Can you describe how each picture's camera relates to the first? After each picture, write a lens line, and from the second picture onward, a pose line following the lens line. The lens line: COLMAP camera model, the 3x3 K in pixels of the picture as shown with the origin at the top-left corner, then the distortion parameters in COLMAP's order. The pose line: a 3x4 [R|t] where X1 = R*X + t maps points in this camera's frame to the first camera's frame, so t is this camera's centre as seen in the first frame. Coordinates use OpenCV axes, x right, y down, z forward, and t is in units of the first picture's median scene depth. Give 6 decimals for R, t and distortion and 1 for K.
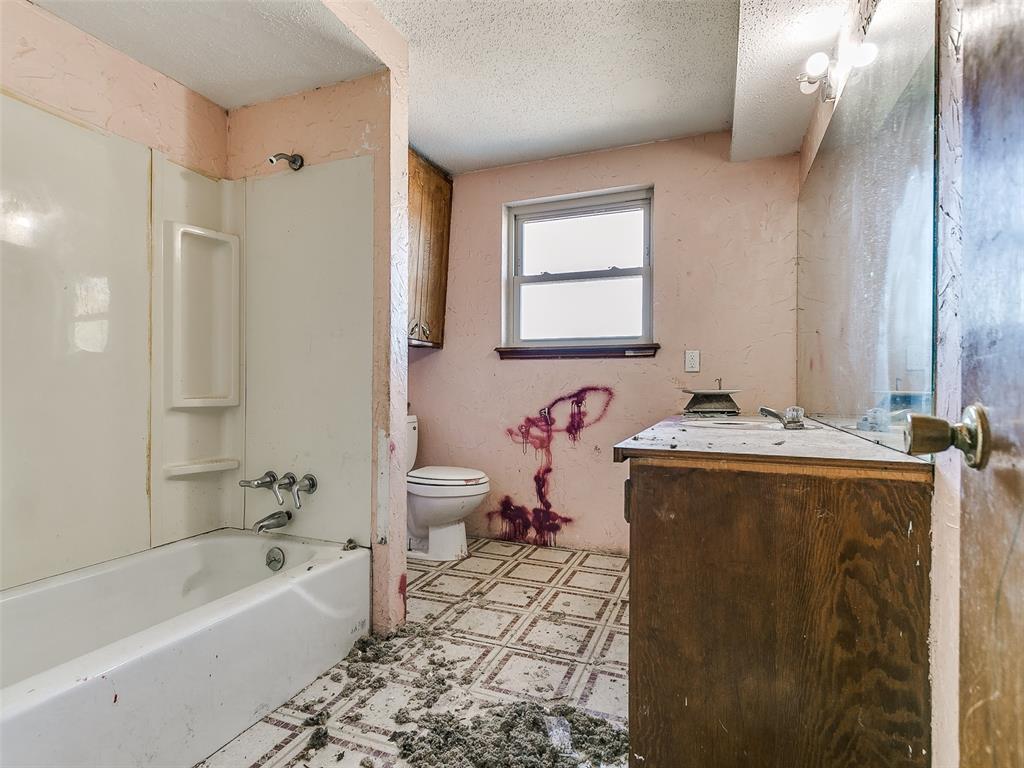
lens RADIAL K [[520.7, 0, 508.2], [0, 520.7, 386.4], [0, 0, 1]] dist [0.005390, -0.002119]
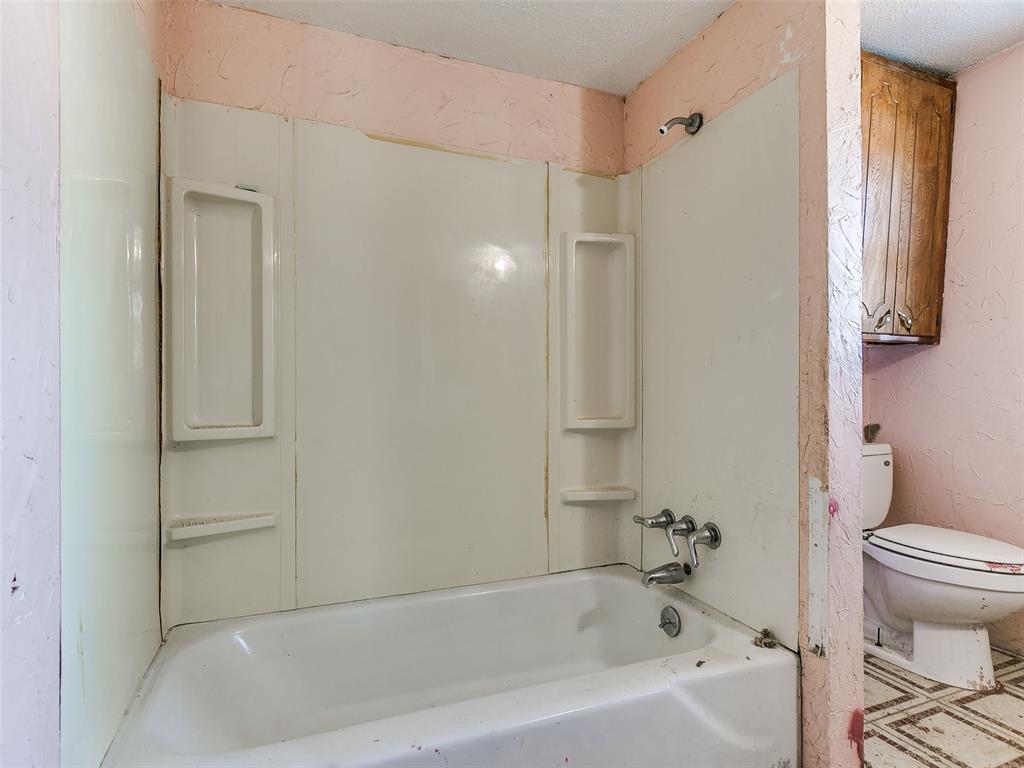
lens RADIAL K [[520.7, 0, 508.2], [0, 520.7, 386.4], [0, 0, 1]] dist [0.005390, -0.002119]
pose [[0.680586, -0.008907, -0.732614, -0.022770], [0.004185, 0.999957, -0.008269, -0.026608], [0.732656, 0.002562, 0.680594, 0.258959]]
